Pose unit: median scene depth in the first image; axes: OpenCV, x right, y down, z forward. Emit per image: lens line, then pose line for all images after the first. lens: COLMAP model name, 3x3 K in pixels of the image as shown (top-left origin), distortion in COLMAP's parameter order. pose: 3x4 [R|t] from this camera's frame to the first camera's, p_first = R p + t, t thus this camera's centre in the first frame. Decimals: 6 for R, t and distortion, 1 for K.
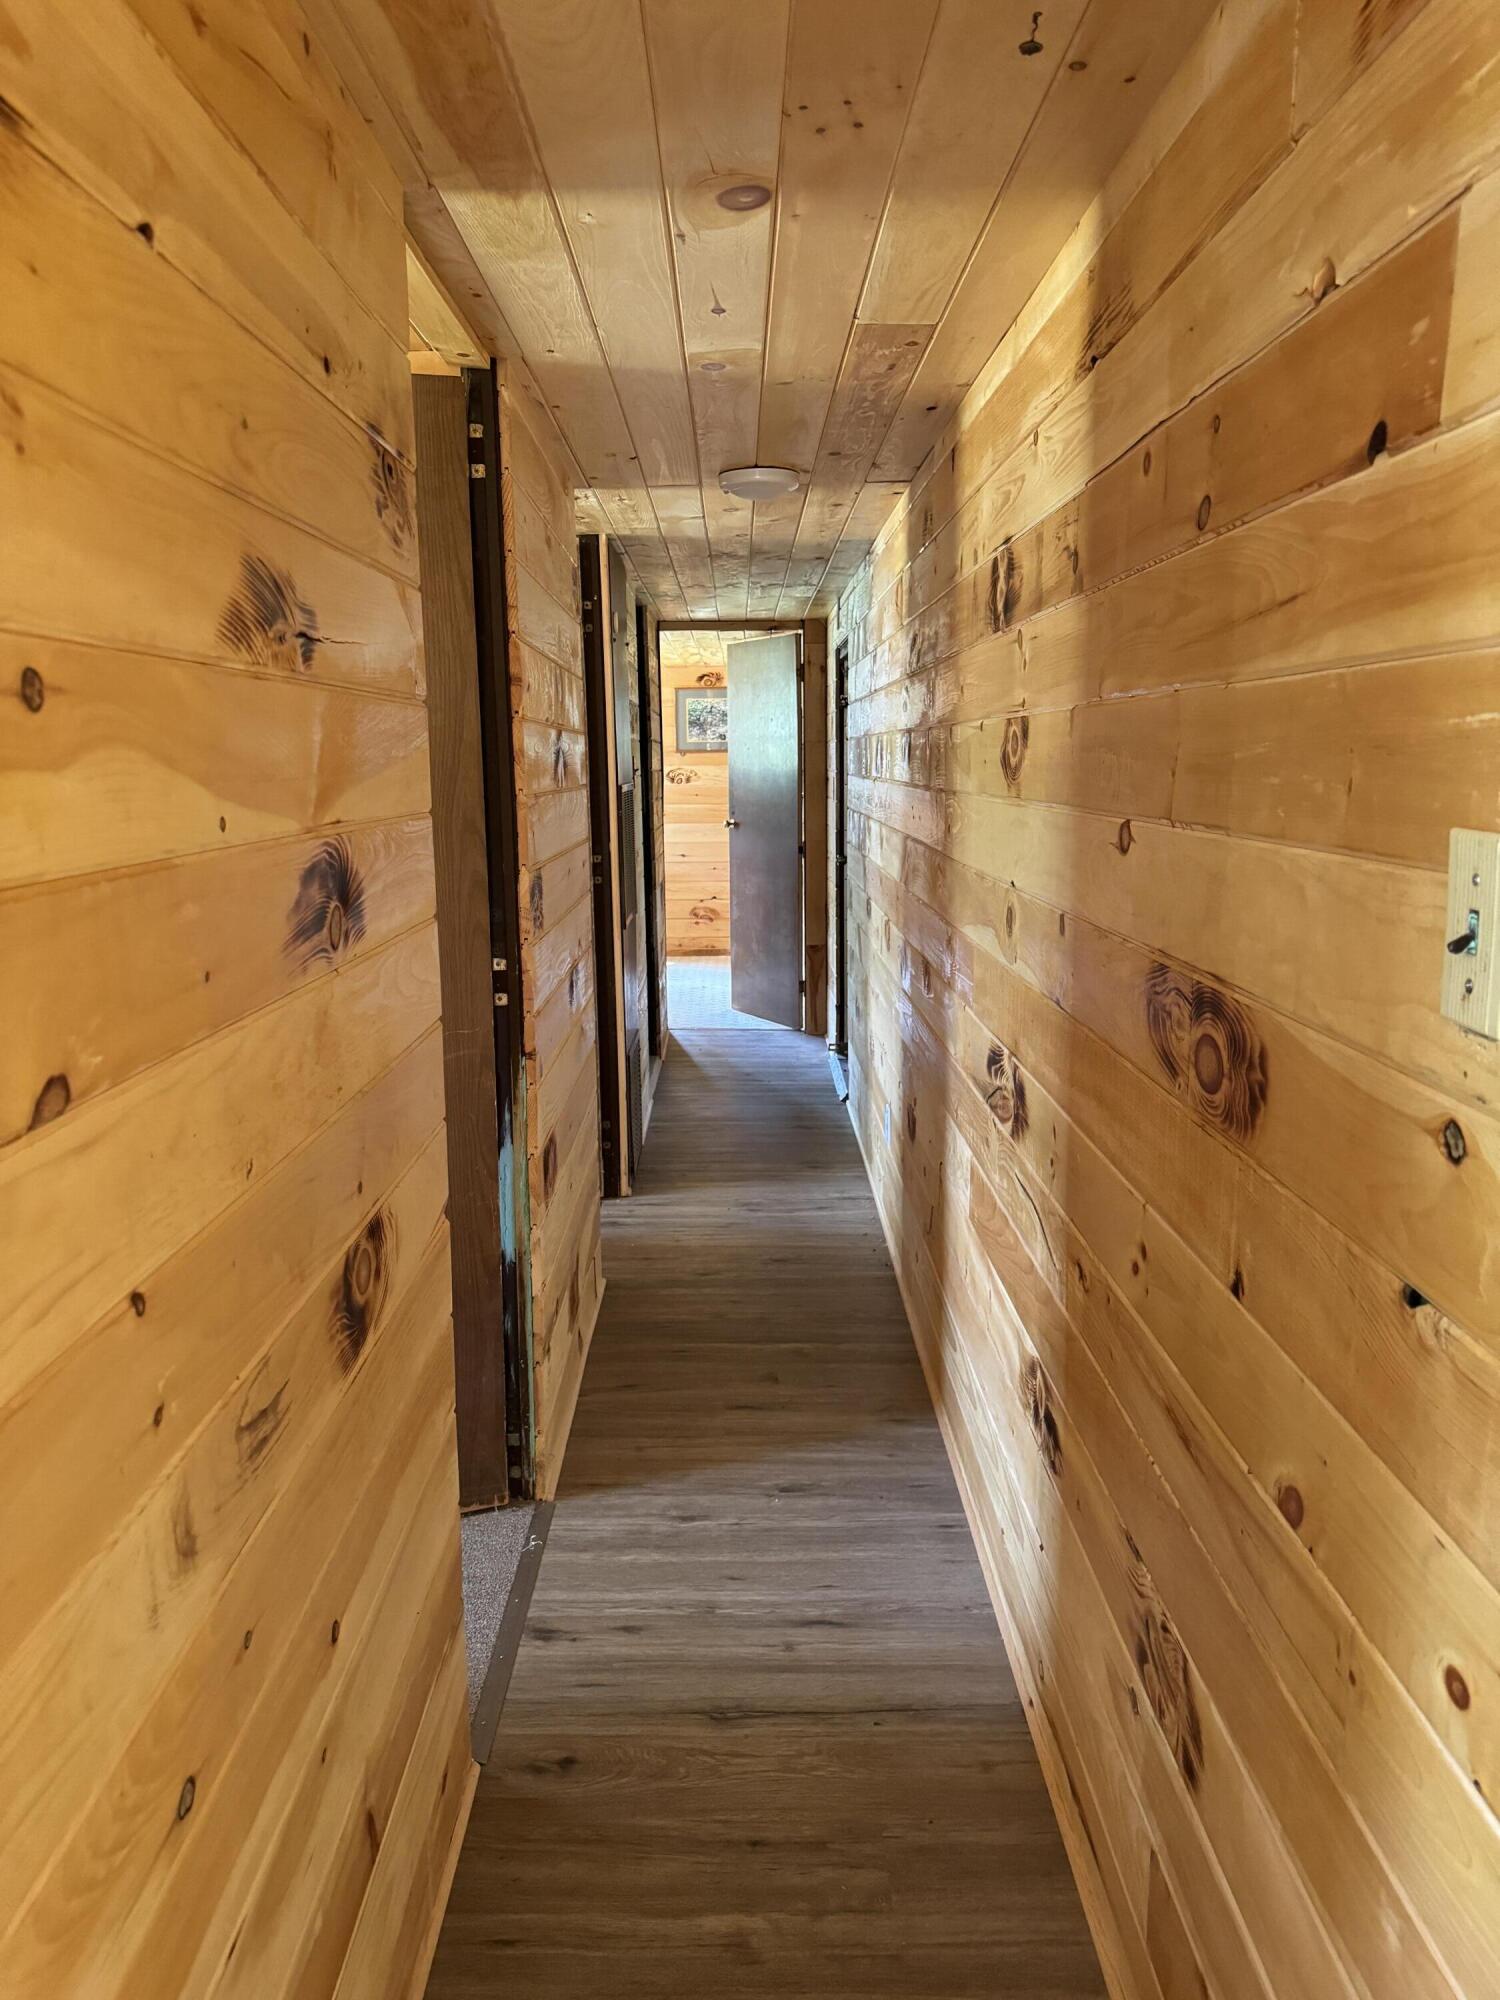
lens RADIAL K [[1410.0, 0, 748.8], [0, 1410.0, 999.8], [0, 0, 1]] dist [0.057625, -0.076528]
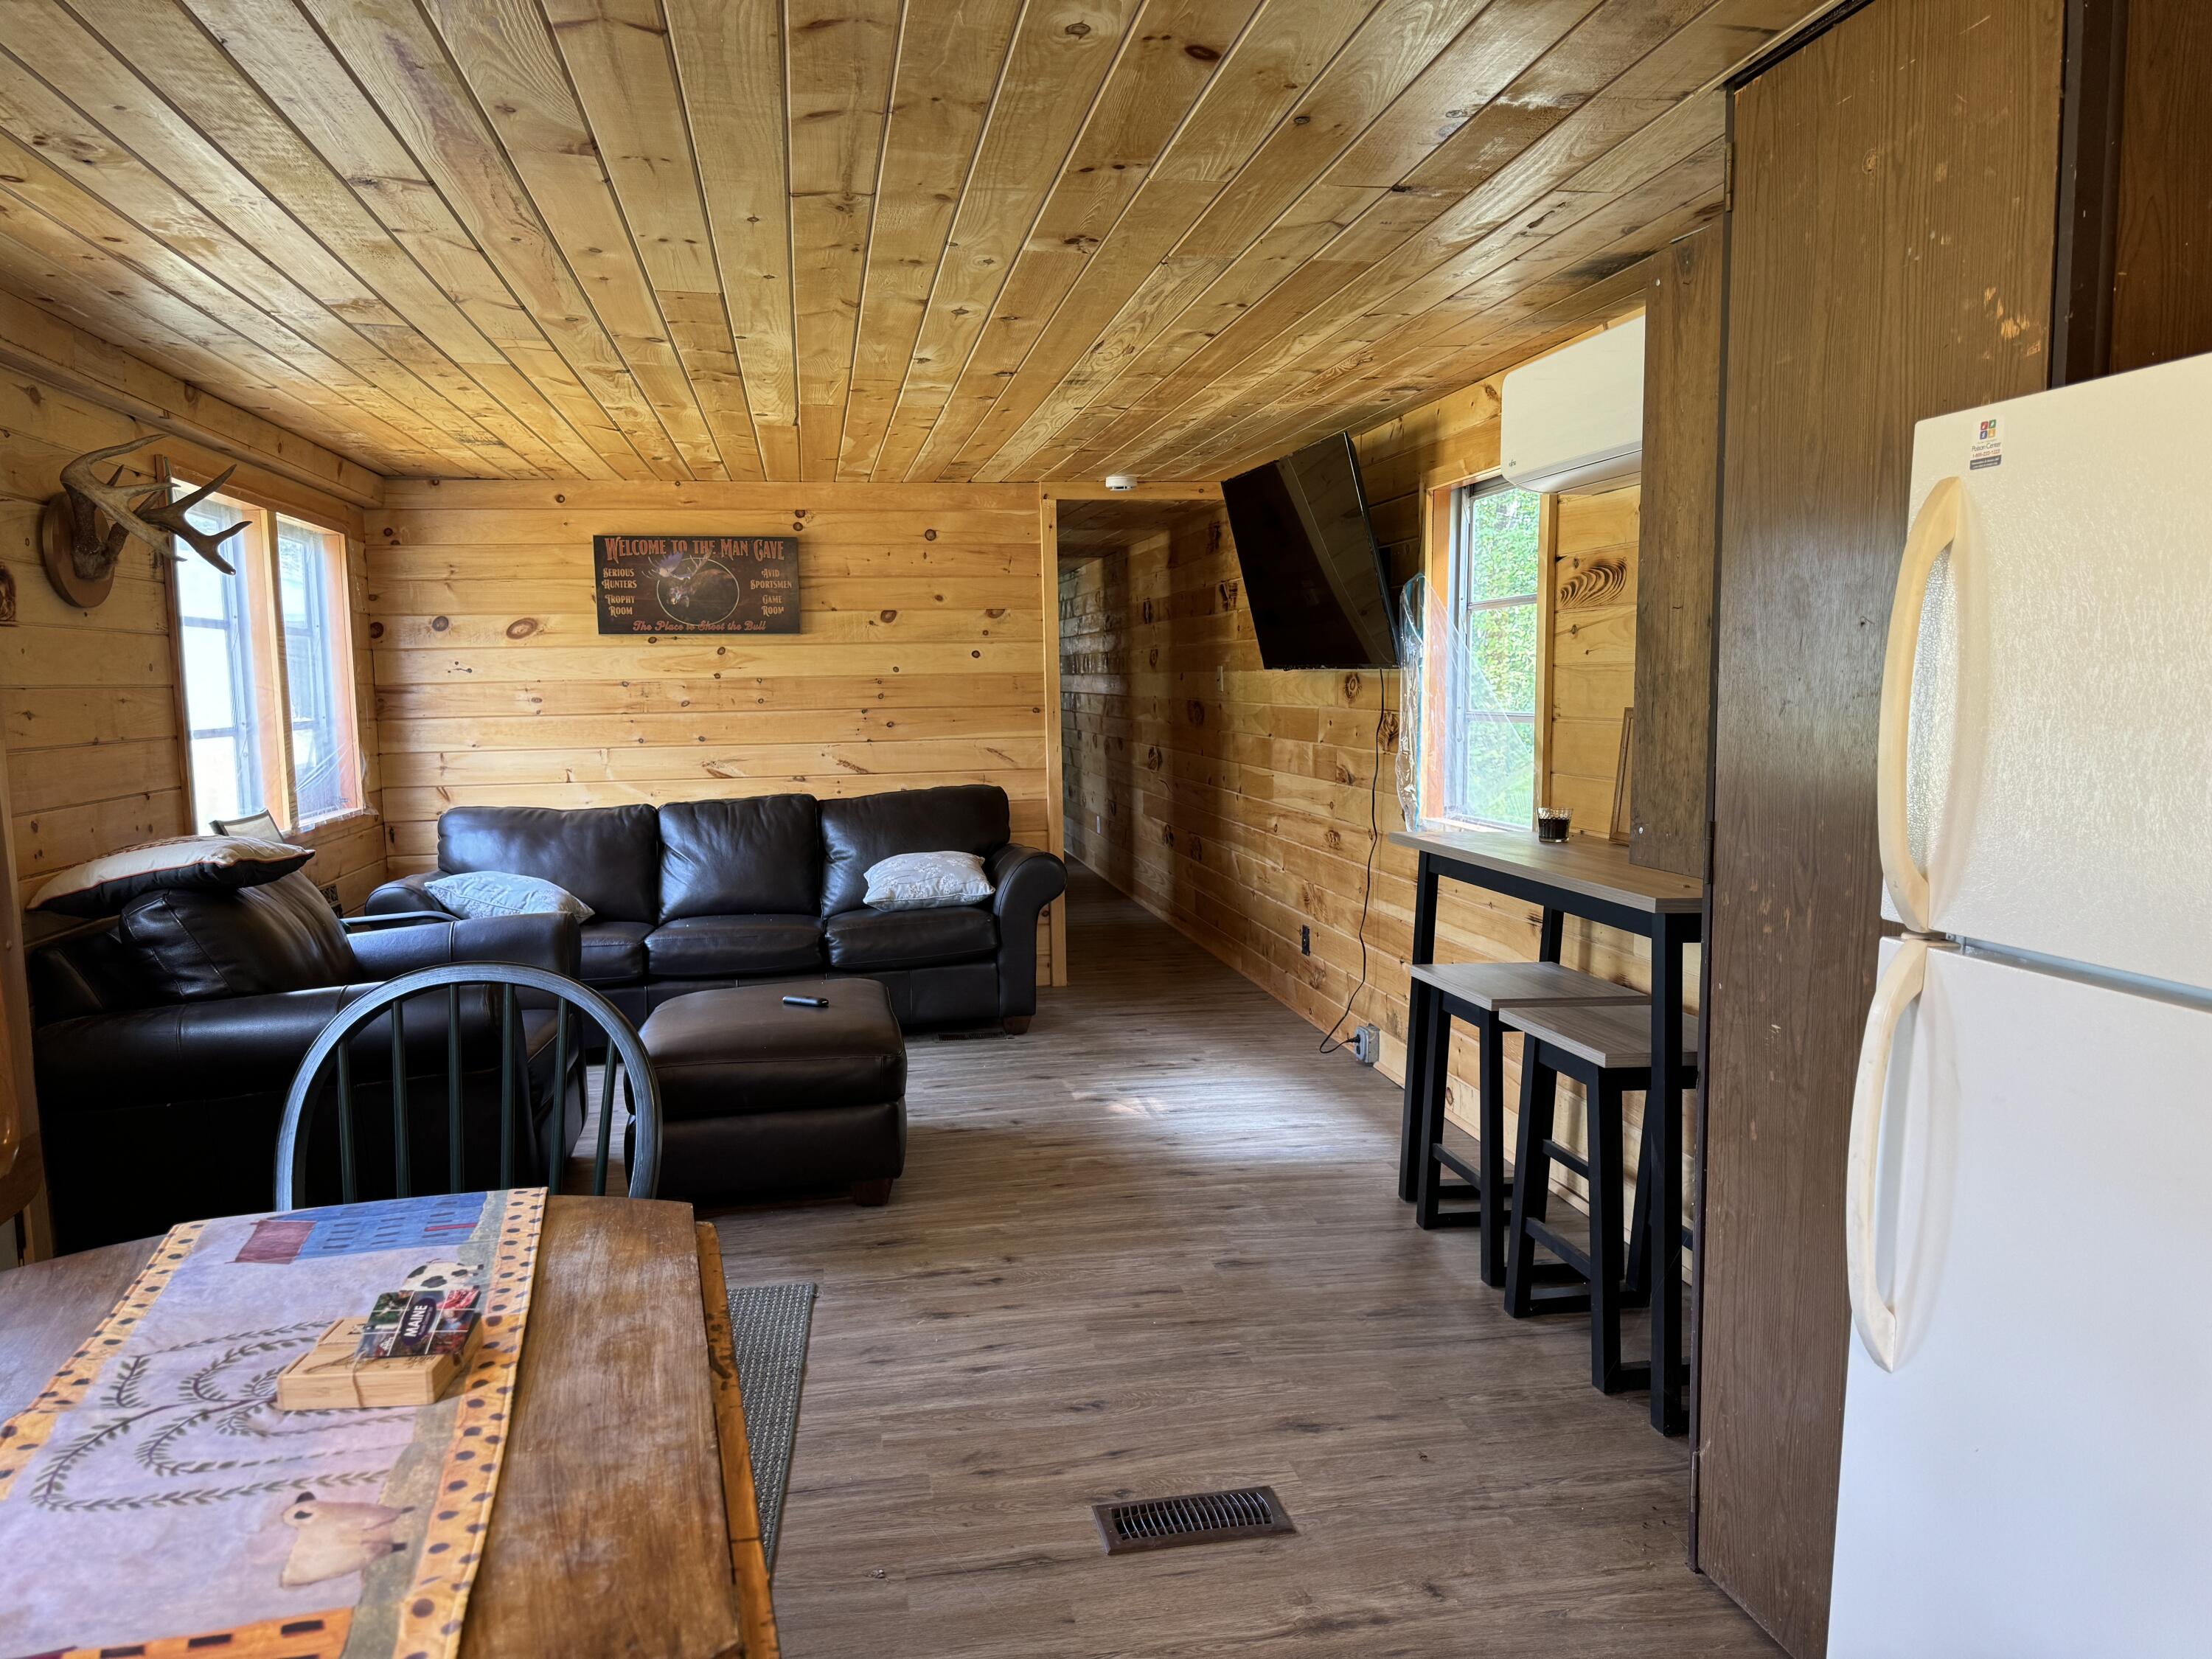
lens RADIAL K [[1559.5, 0, 1100.4], [0, 1559.5, 834.9], [0, 0, 1]] dist [0.057625, -0.076528]
pose [[0.984299, -0.020809, 0.175279, -0.648306], [0.033118, 0.997163, -0.067596, 0.533343], [-0.173375, 0.072339, 0.982196, -2.834402]]
